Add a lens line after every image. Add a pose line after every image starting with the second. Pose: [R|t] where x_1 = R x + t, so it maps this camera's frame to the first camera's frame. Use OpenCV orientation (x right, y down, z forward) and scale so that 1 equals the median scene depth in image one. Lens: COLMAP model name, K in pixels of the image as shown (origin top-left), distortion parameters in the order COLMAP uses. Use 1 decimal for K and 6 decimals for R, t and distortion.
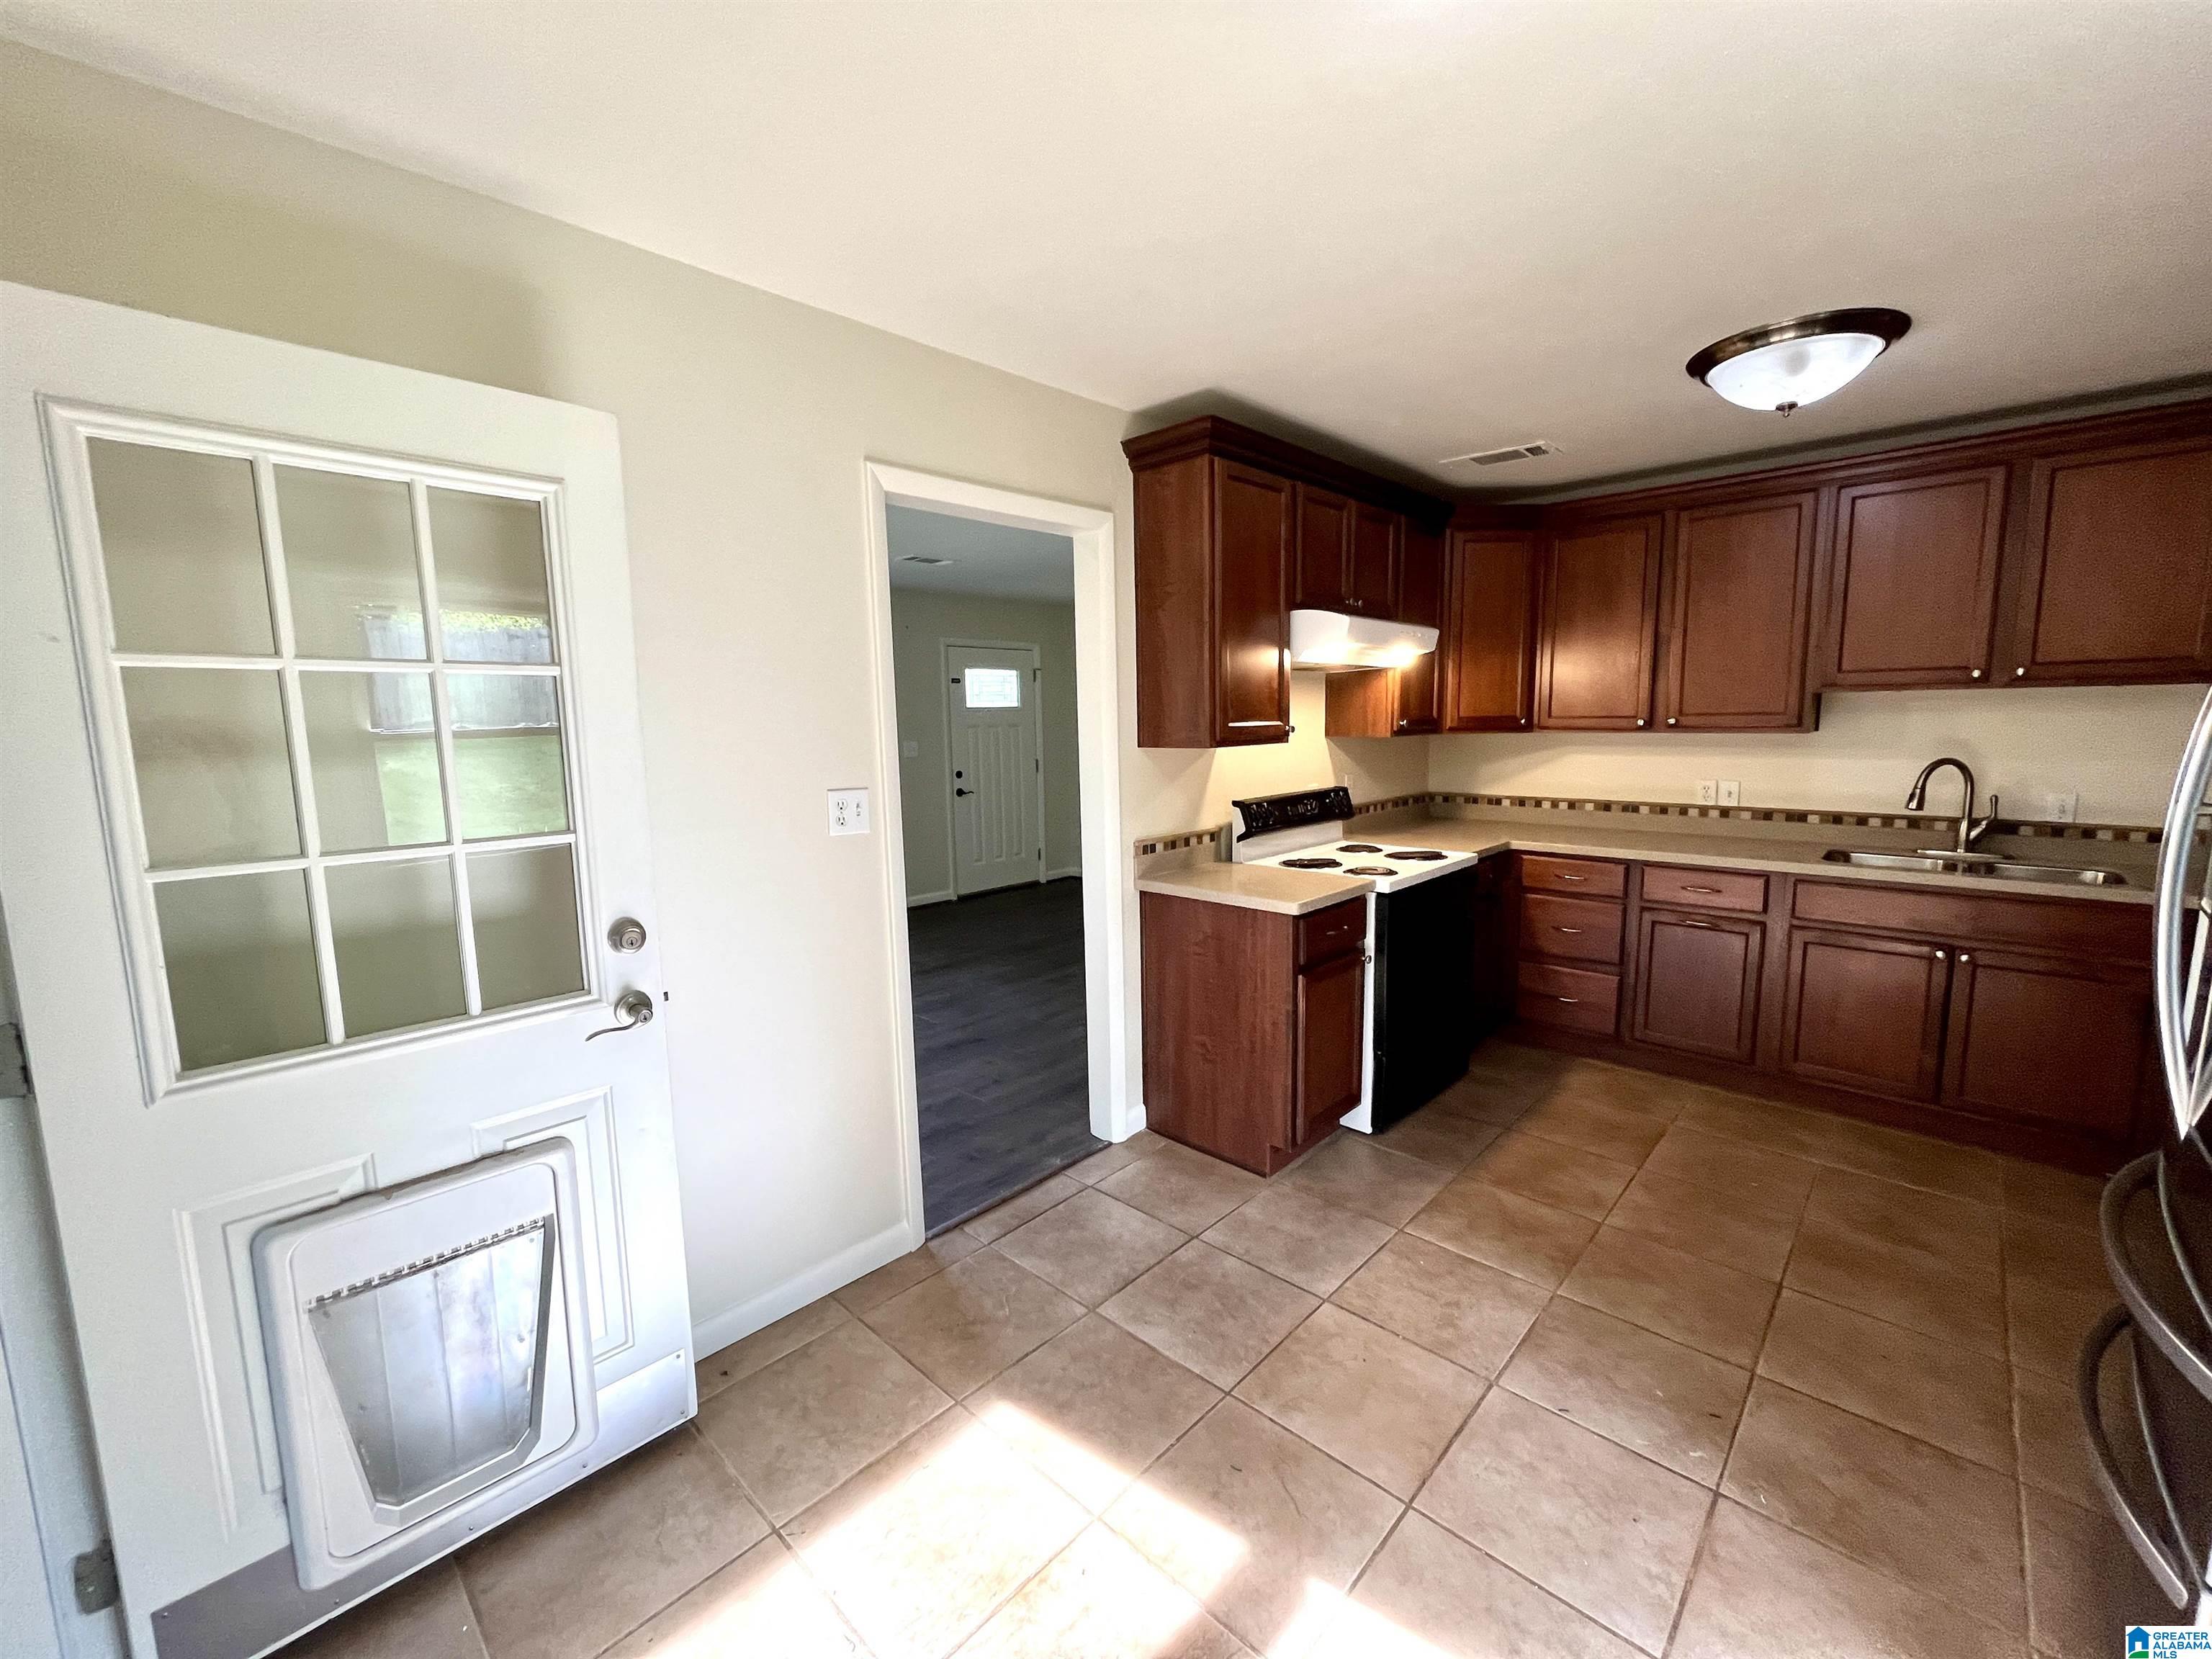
lens RADIAL K [[892.3, 0, 1109.2], [0, 892.3, 828.2], [0, 0, 1]] dist [-0.004672, -0.000248]
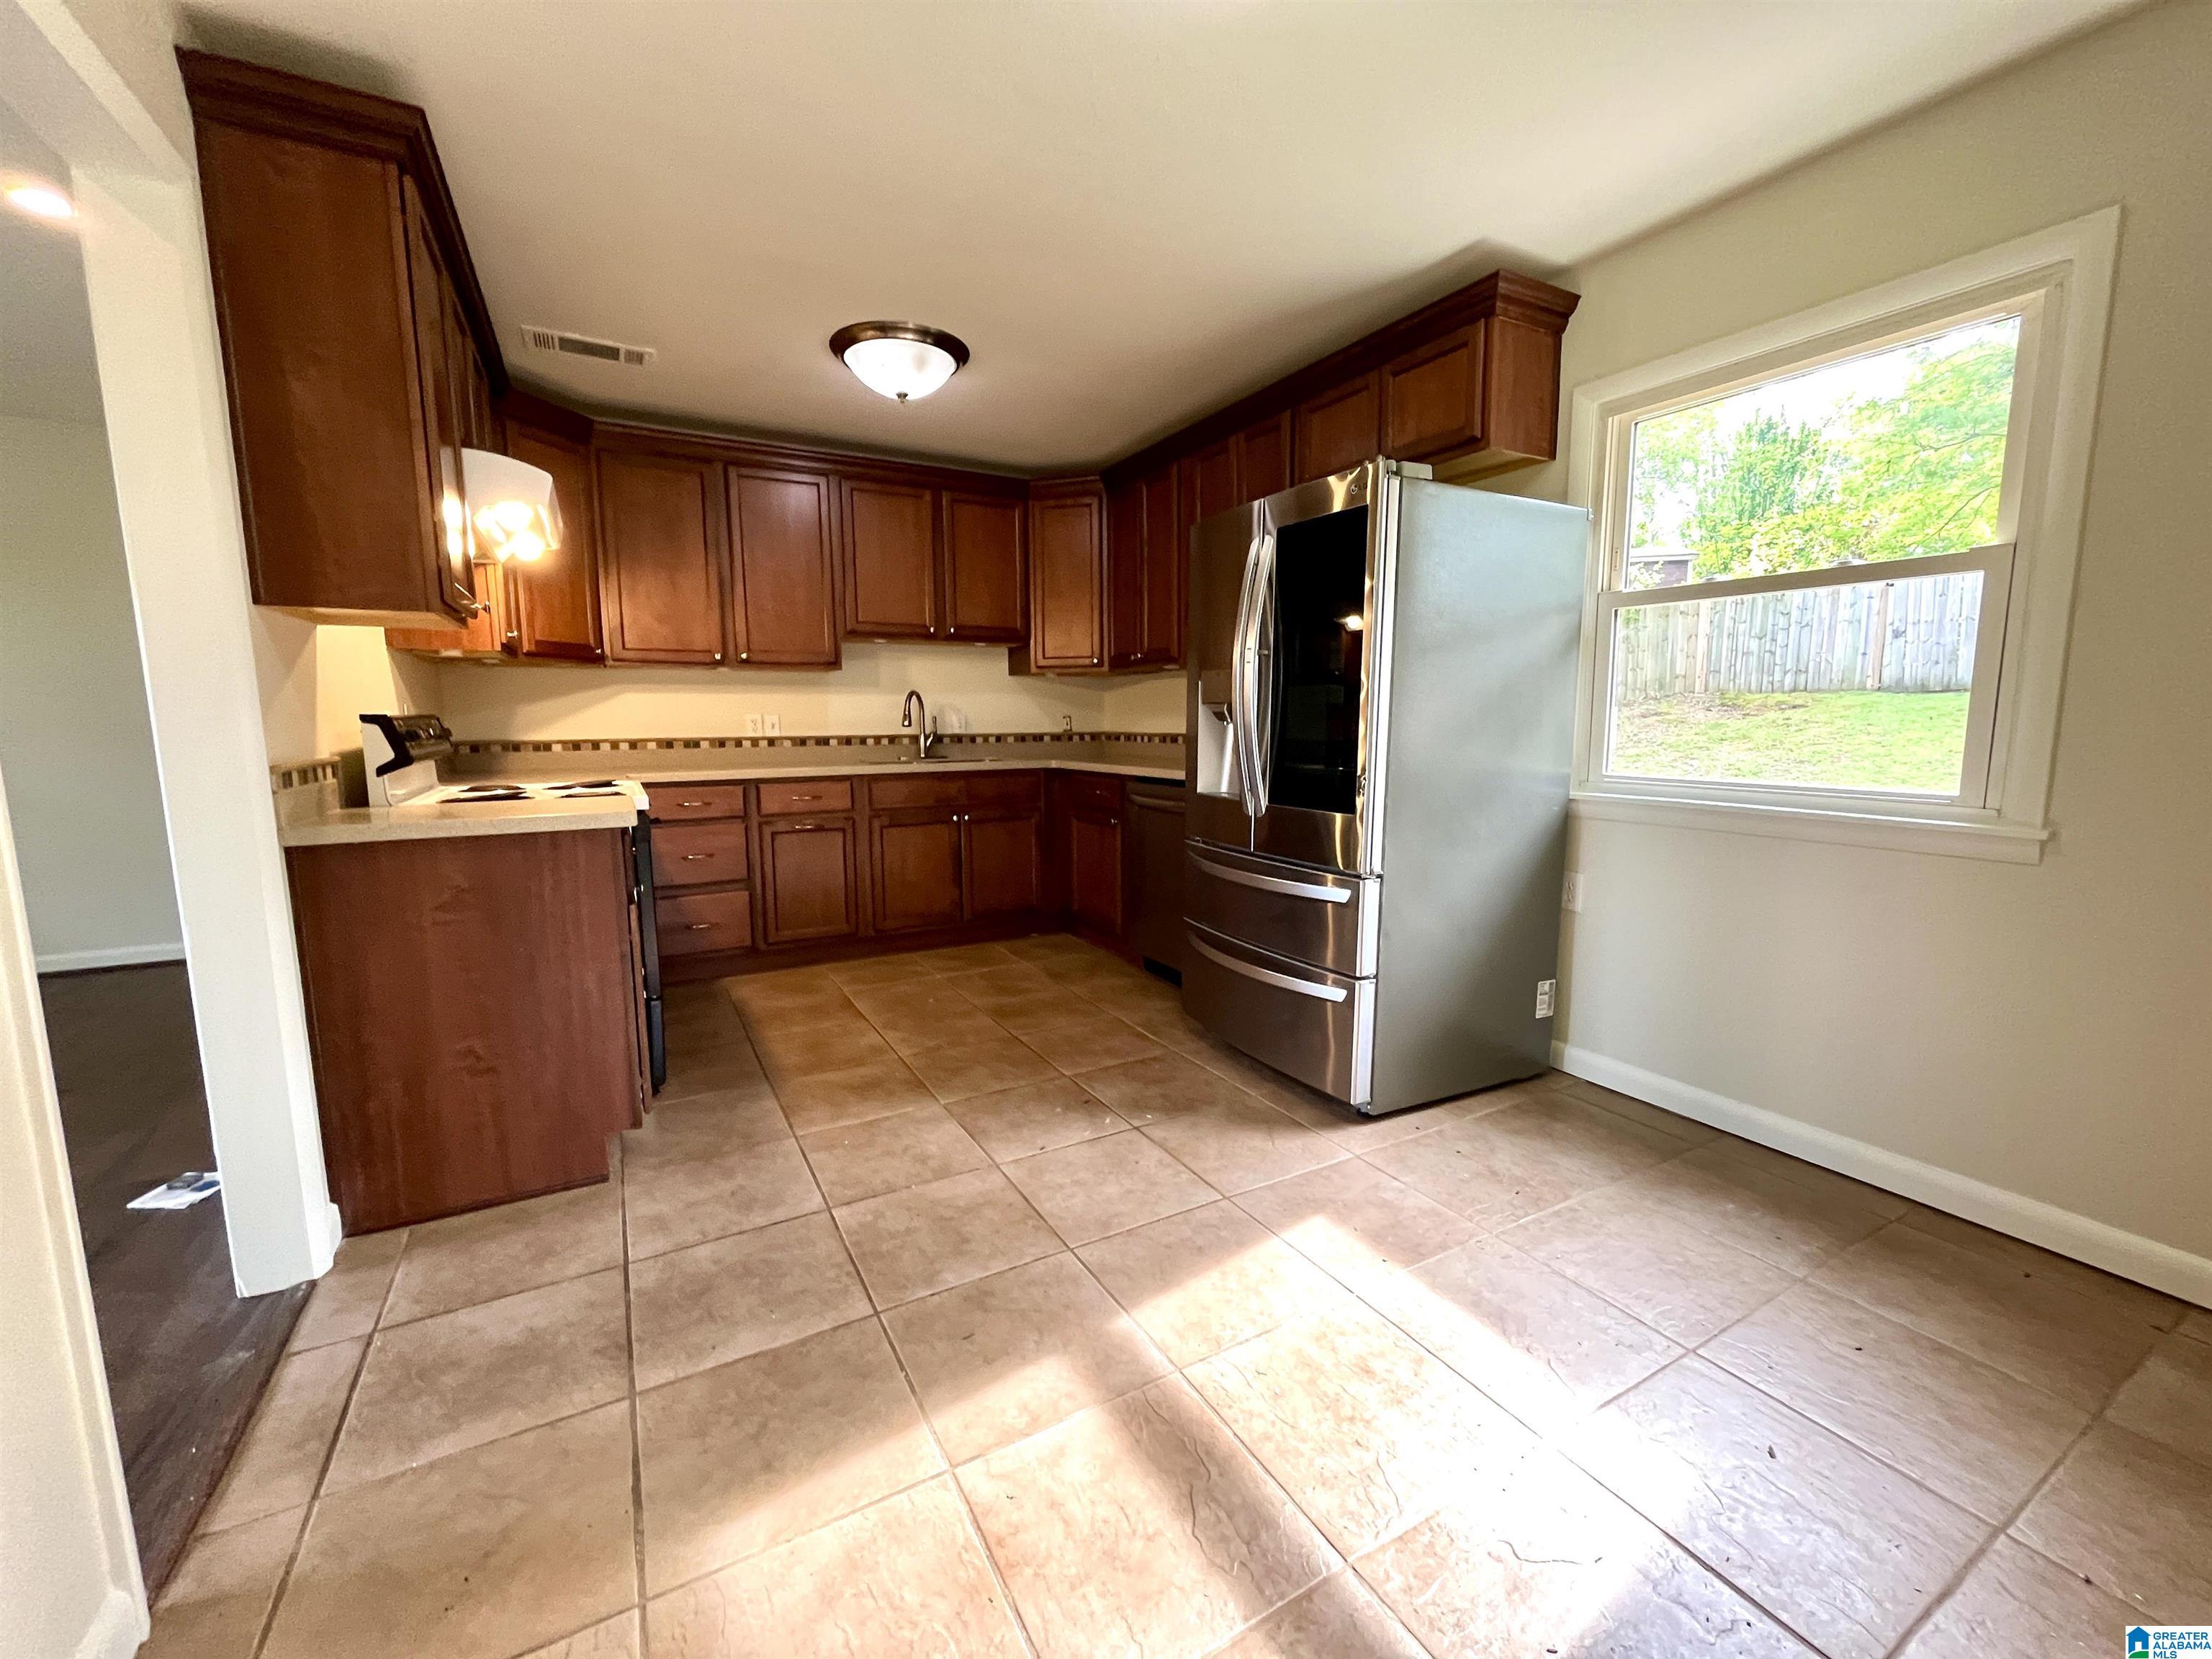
lens RADIAL K [[892.3, 0, 1110.7], [0, 892.3, 829.2], [0, 0, 1]] dist [-0.004672, -0.000248]
pose [[0.291534, -0.105217, 0.950756, -0.398702], [0.122547, 0.989850, 0.071966, 0.087896], [-0.948678, 0.095532, 0.301469, 0.323520]]
